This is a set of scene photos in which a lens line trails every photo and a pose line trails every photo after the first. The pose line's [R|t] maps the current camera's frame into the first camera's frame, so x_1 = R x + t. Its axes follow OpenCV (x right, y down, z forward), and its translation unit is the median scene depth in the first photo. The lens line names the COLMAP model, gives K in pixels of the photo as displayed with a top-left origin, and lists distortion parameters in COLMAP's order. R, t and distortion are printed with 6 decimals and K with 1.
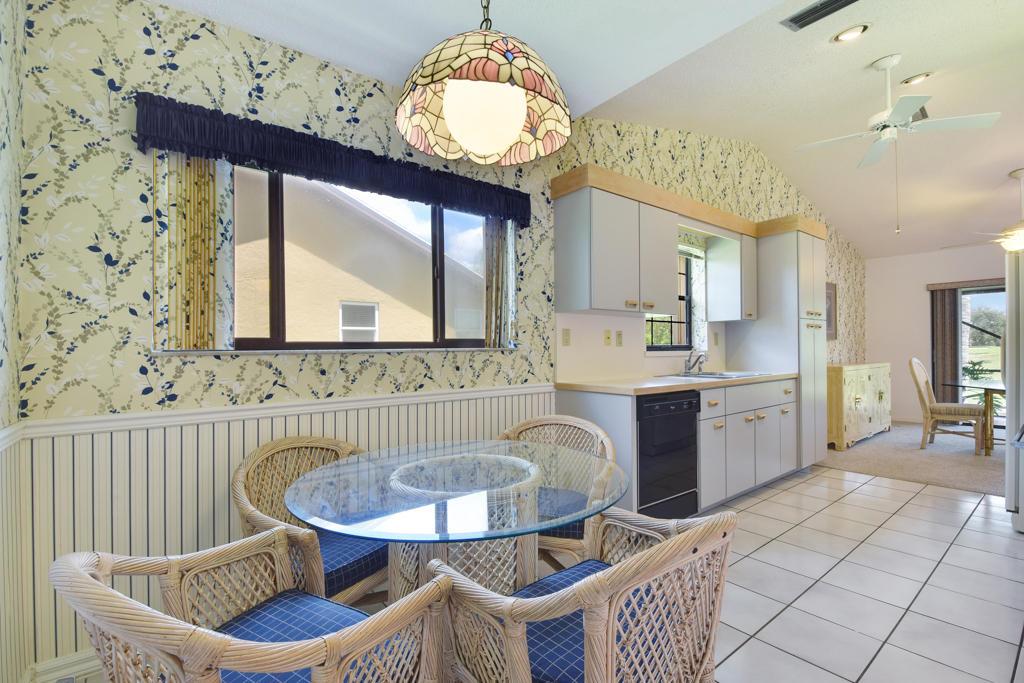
lens RADIAL K [[457.5, 0, 506.2], [0, 457.5, 348.4], [0, 0, 1]] dist [0.029843, -0.032109]
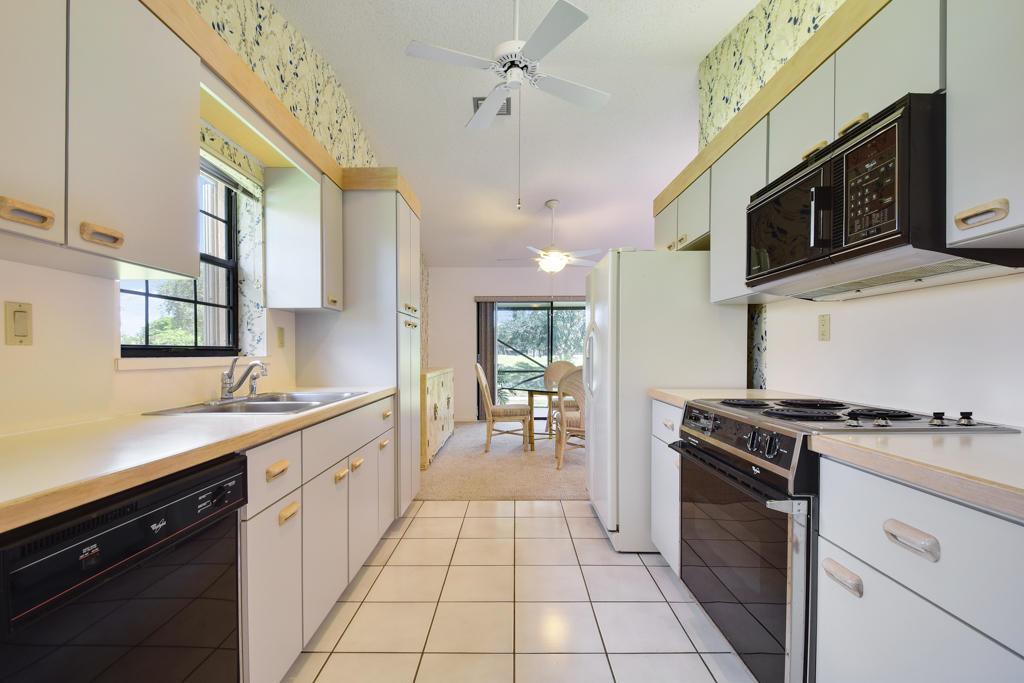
lens RADIAL K [[446.4, 0, 514.5], [0, 446.4, 354.1], [0, 0, 1]] dist [-0.003834, -0.001212]
pose [[0.606970, 0.003314, 0.794718, 0.176961], [-0.003353, 0.999993, -0.001610, 0.001832], [-0.794718, -0.001687, 0.606977, 0.400870]]
